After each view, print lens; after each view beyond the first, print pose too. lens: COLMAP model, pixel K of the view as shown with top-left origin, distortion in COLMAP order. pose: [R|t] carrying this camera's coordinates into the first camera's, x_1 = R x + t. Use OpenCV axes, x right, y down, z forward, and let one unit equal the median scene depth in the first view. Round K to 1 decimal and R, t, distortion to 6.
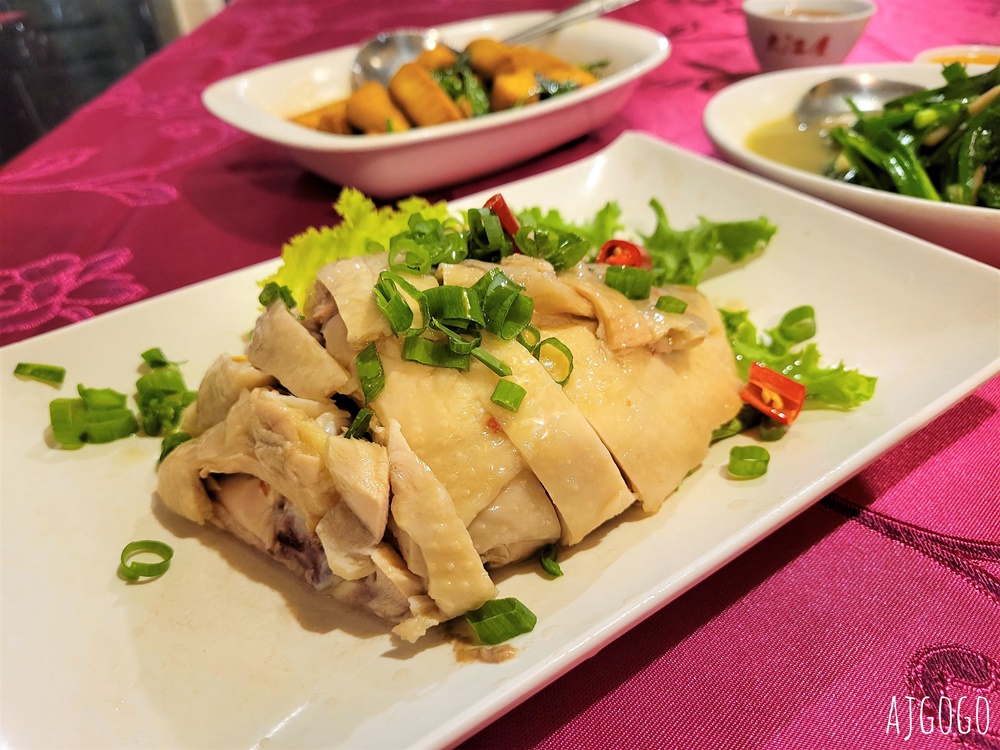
lens RADIAL K [[786.2, 0, 500.0], [0, 786.2, 375.0], [0, 0, 1]] dist [-0.002054, -0.006920]
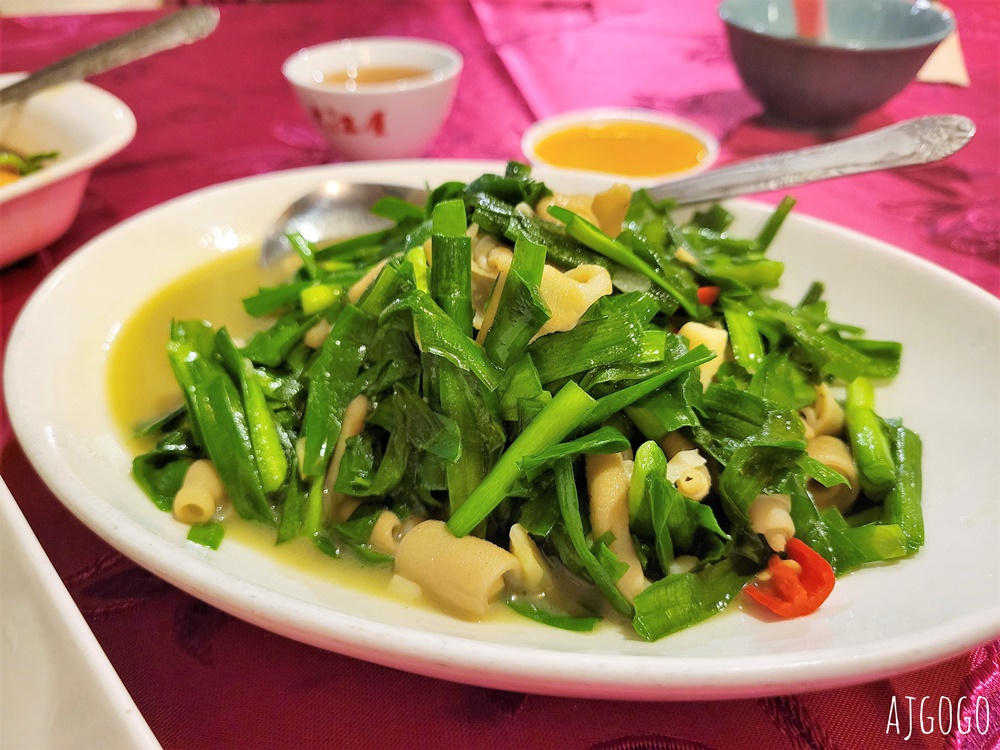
lens RADIAL K [[786.2, 0, 500.0], [0, 786.2, 375.0], [0, 0, 1]] dist [-0.002054, -0.006920]
pose [[0.991108, -0.045648, 0.124982, 0.997525], [0.046008, 0.998941, 0.000003, -0.432338], [-0.124850, 0.005747, 0.992159, 0.634024]]
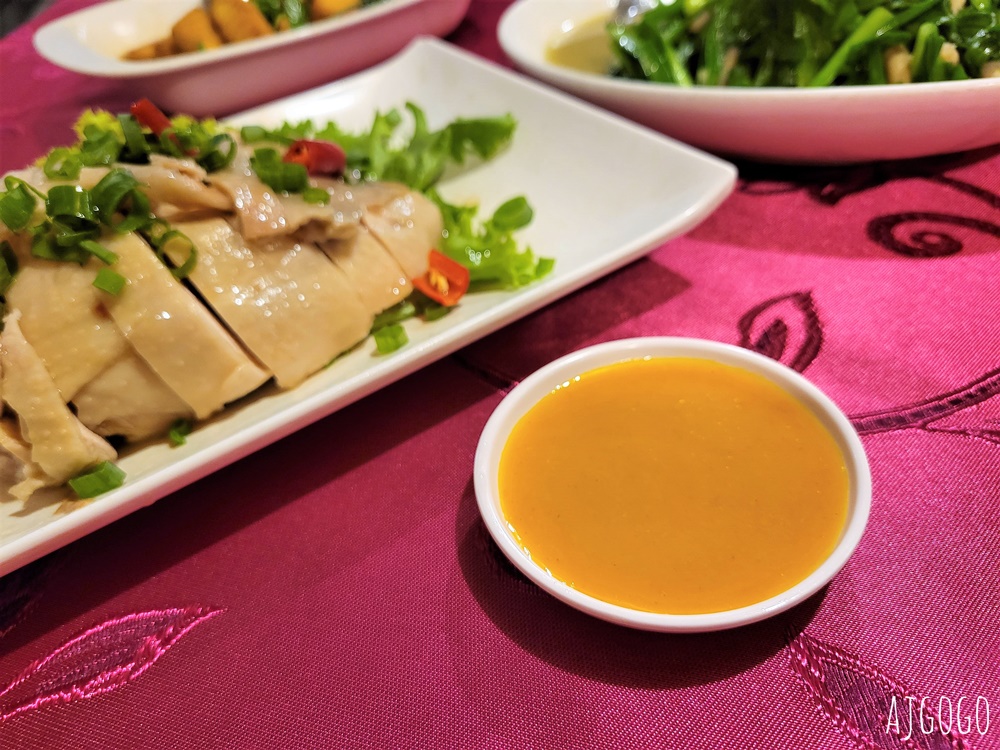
lens RADIAL K [[786.2, 0, 500.0], [0, 786.2, 375.0], [0, 0, 1]] dist [-0.002054, -0.006920]
pose [[0.997481, -0.044989, -0.054843, 0.545992], [0.049127, 0.995850, 0.076608, 0.087791], [0.051169, -0.079110, 0.995552, -0.070282]]
